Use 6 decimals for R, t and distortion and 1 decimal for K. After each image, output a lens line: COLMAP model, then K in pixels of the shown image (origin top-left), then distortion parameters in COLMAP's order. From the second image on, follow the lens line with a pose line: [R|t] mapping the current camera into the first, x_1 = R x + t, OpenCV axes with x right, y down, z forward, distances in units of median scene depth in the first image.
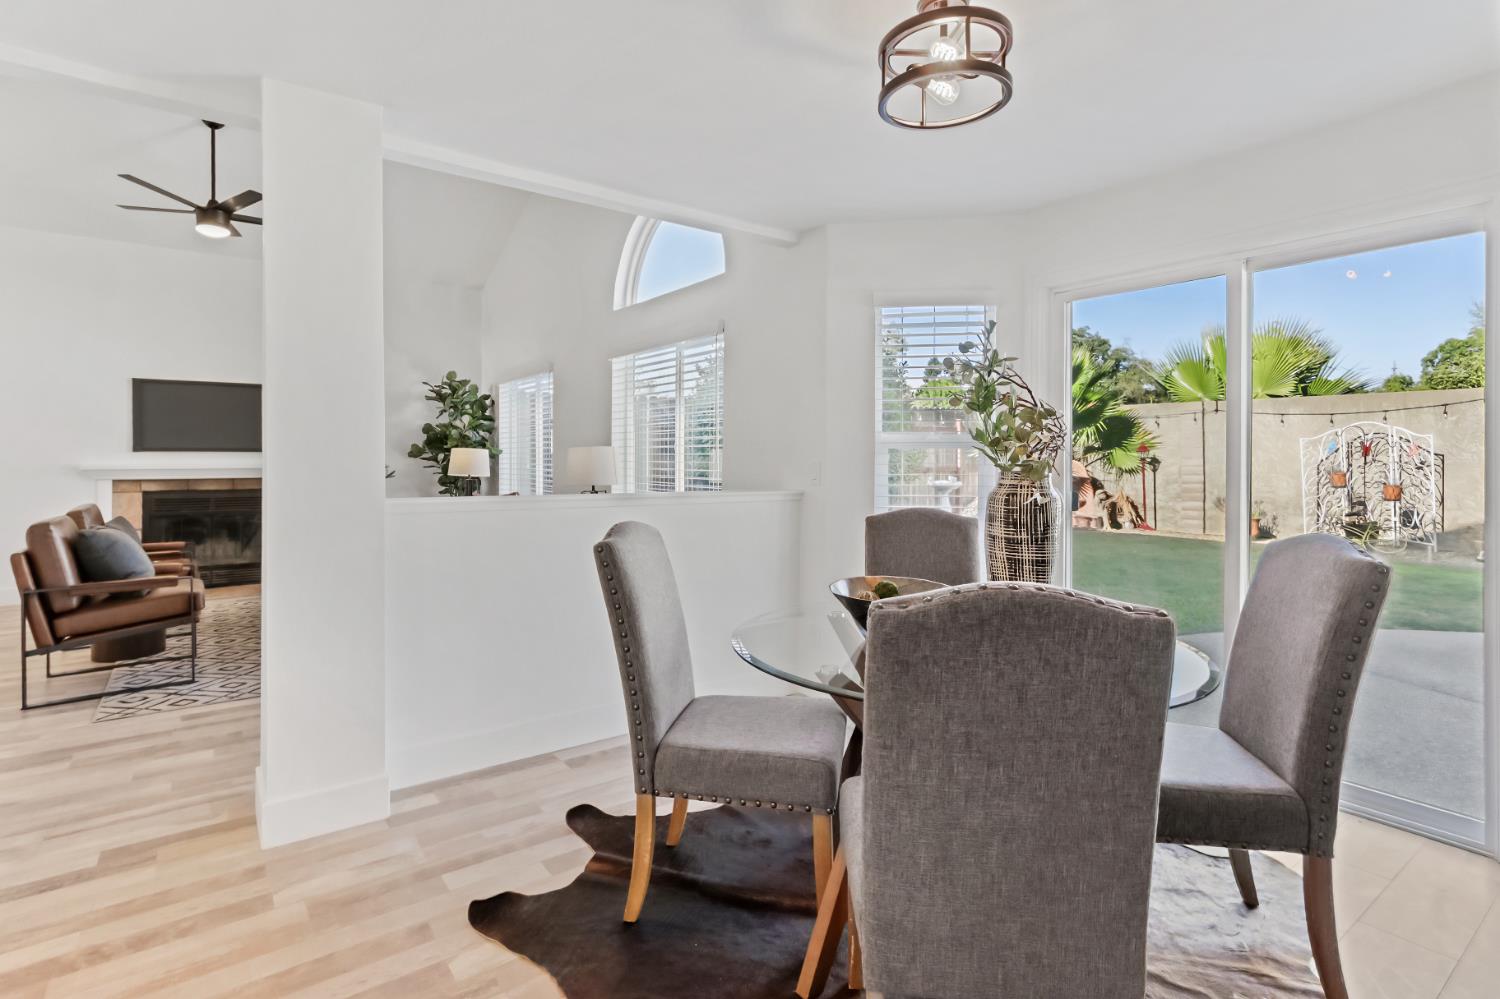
lens RADIAL K [[759.3, 0, 753.2], [0, 759.3, 470.3], [0, 0, 1]] dist [-0.000816, -0.000265]
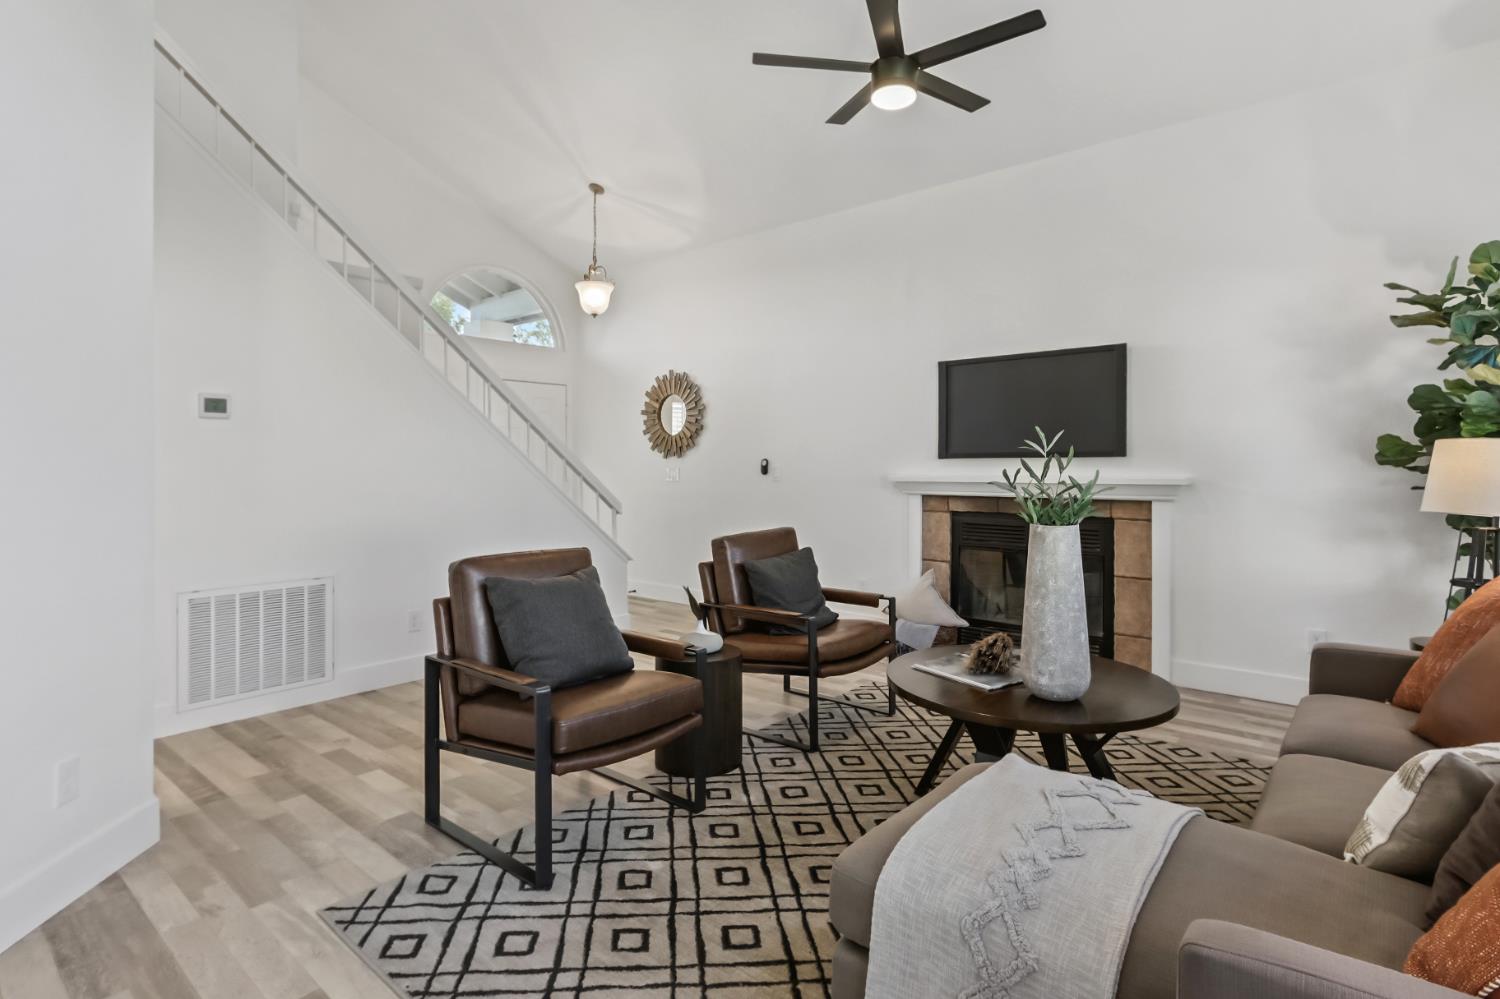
lens RADIAL K [[759.3, 0, 753.2], [0, 759.3, 470.3], [0, 0, 1]] dist [-0.000816, -0.000265]
pose [[0.221250, 0.004061, -0.975209, -0.119655], [-0.014403, 0.999896, 0.000896, -0.010747], [0.975111, 0.013847, 0.221285, 0.649466]]
